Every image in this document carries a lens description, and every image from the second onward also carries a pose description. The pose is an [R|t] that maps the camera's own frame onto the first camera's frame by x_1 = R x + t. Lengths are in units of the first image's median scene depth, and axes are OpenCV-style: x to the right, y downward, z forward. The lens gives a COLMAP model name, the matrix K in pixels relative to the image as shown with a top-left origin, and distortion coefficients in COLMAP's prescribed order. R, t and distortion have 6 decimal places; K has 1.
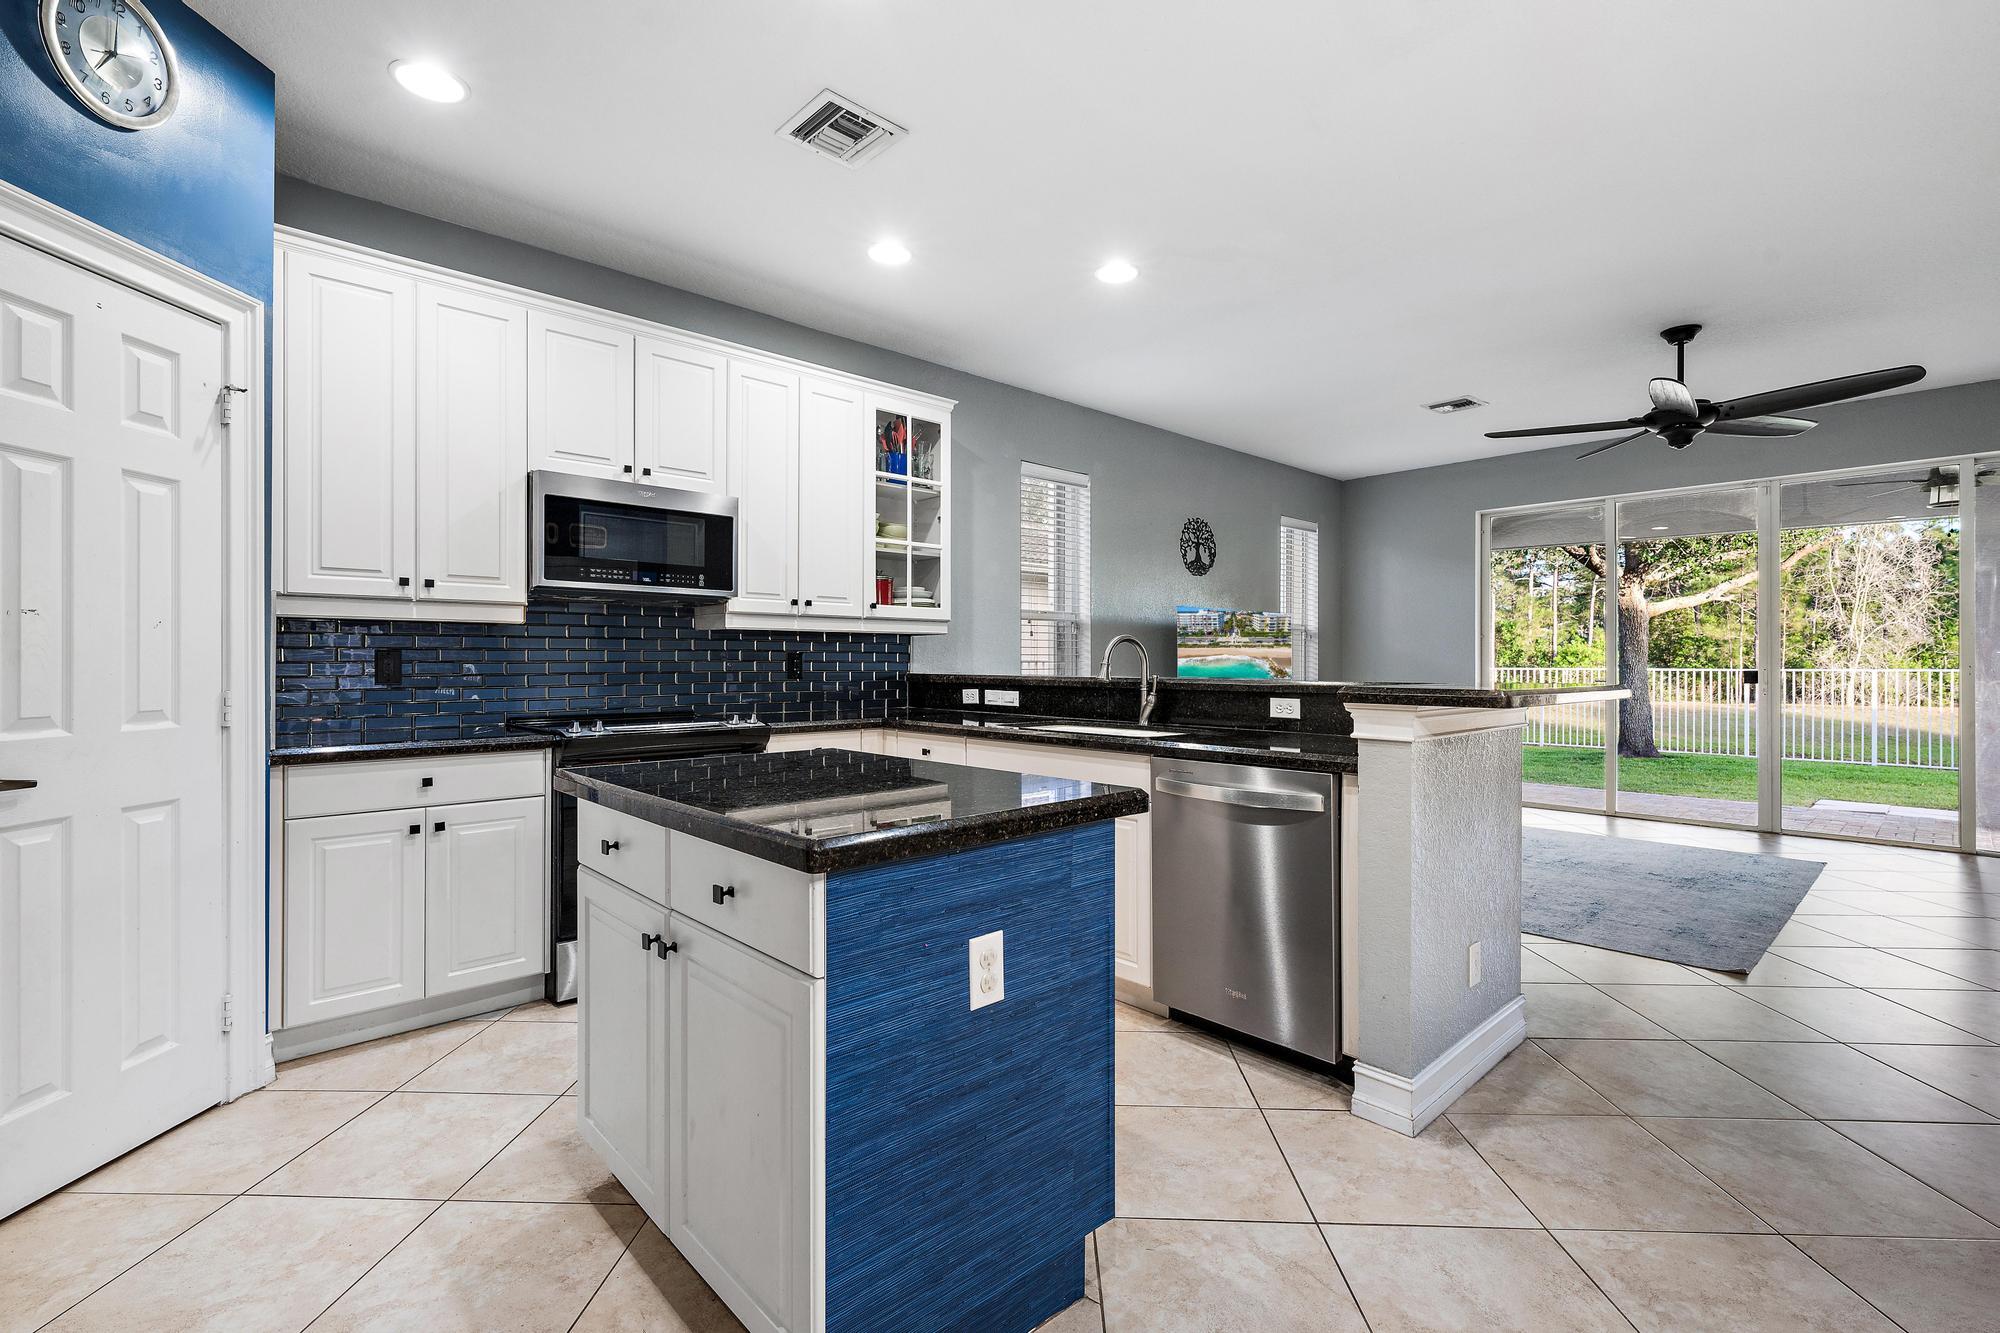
lens RADIAL K [[889.2, 0, 999.3], [0, 889.2, 658.7], [0, 0, 1]] dist [0.000903, -0.000188]
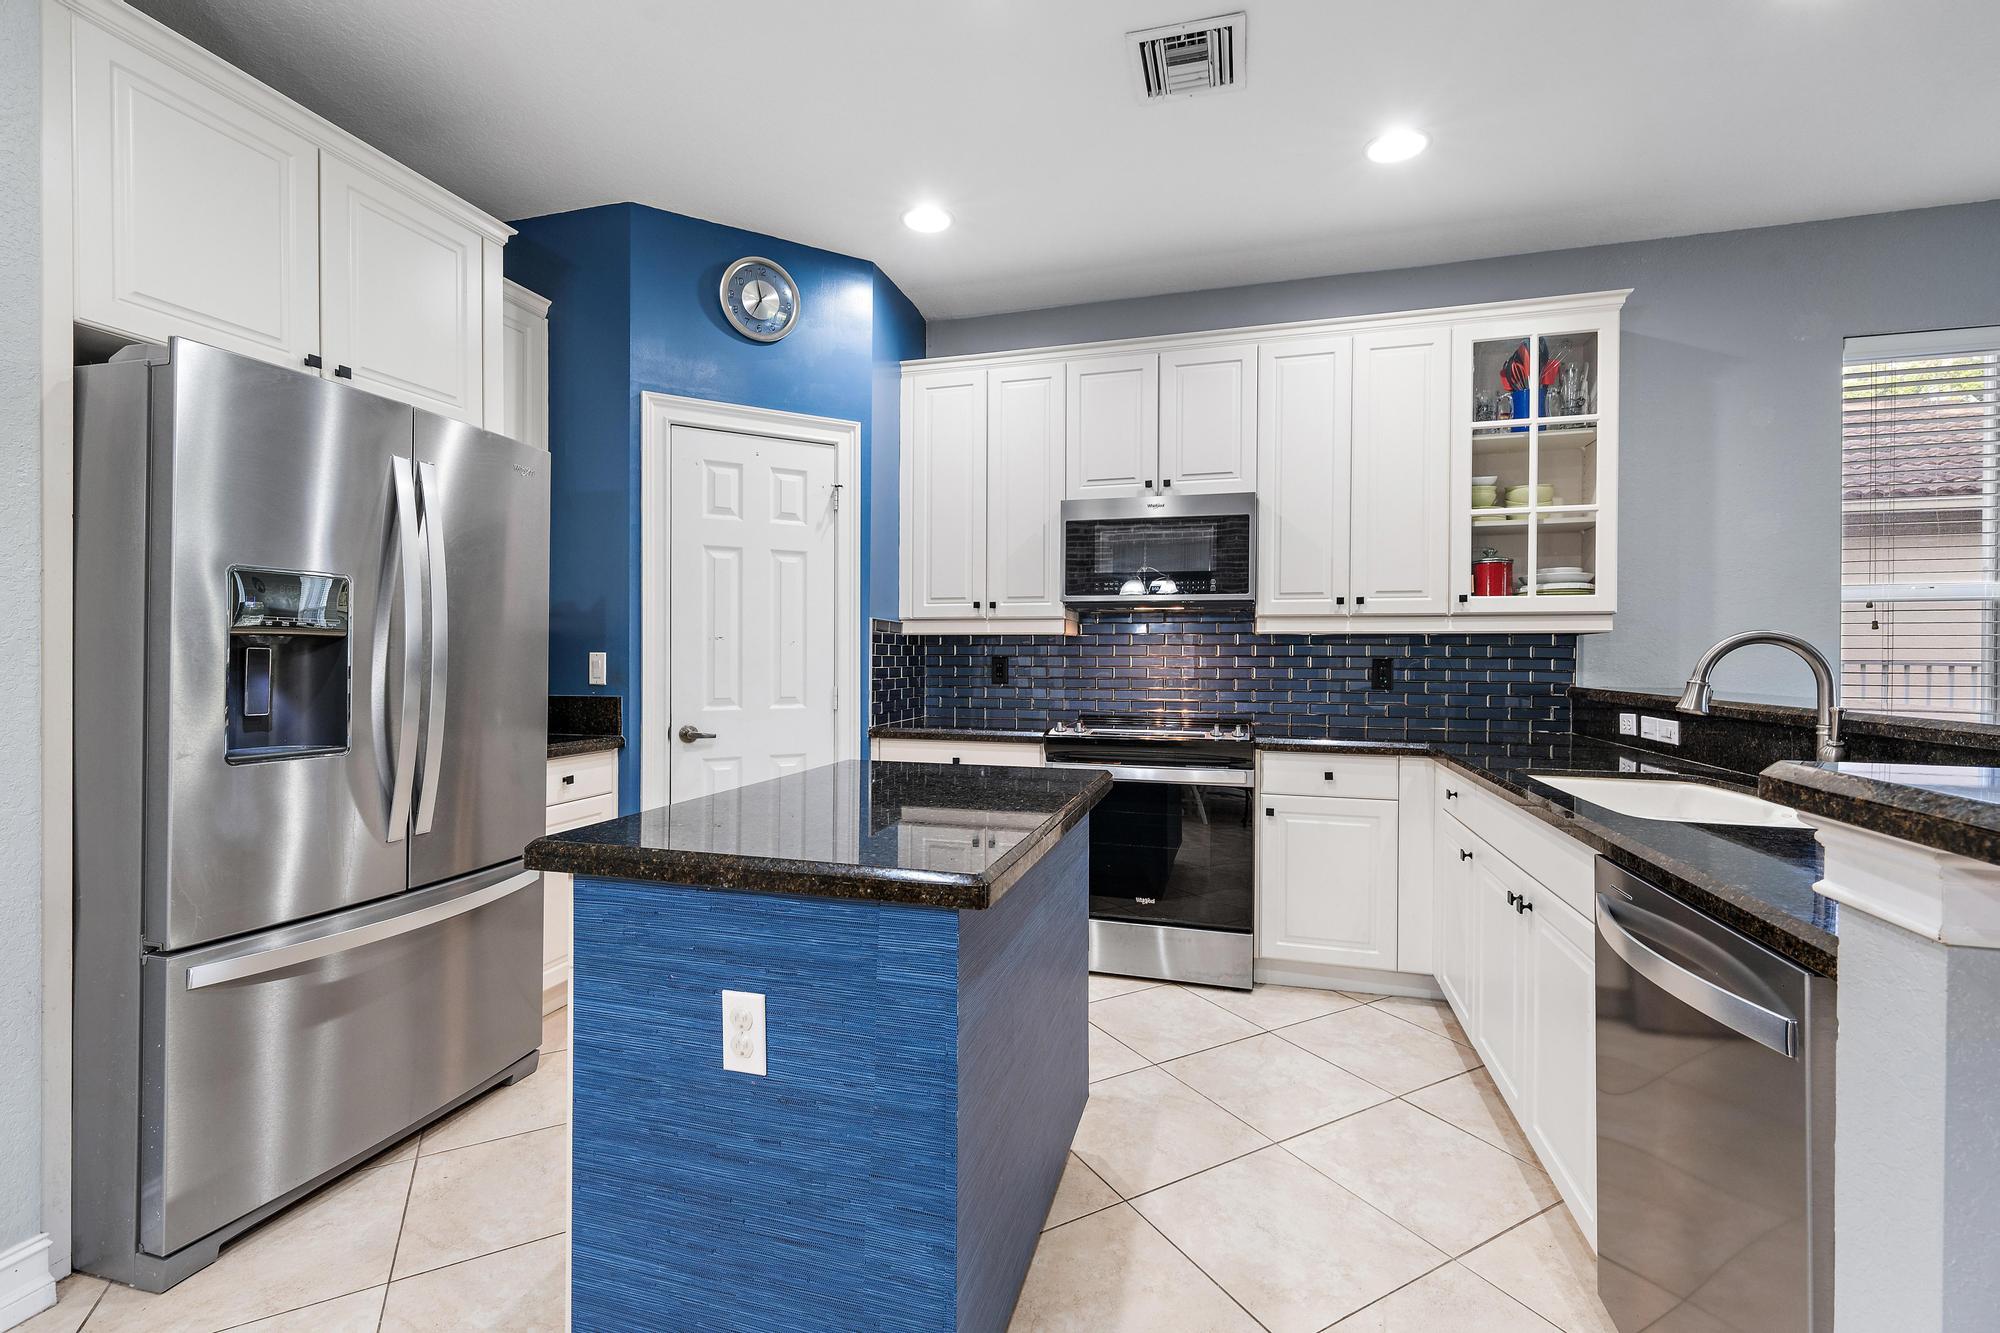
lens RADIAL K [[856.1, 0, 996.4], [0, 856.1, 660.0], [0, 0, 1]] dist [0.000476, -0.000148]
pose [[0.513577, 0.004947, -0.858029, 0.307108], [-0.001935, 0.999988, 0.004607, -0.008914], [0.858041, -0.000706, 0.513580, 0.283557]]
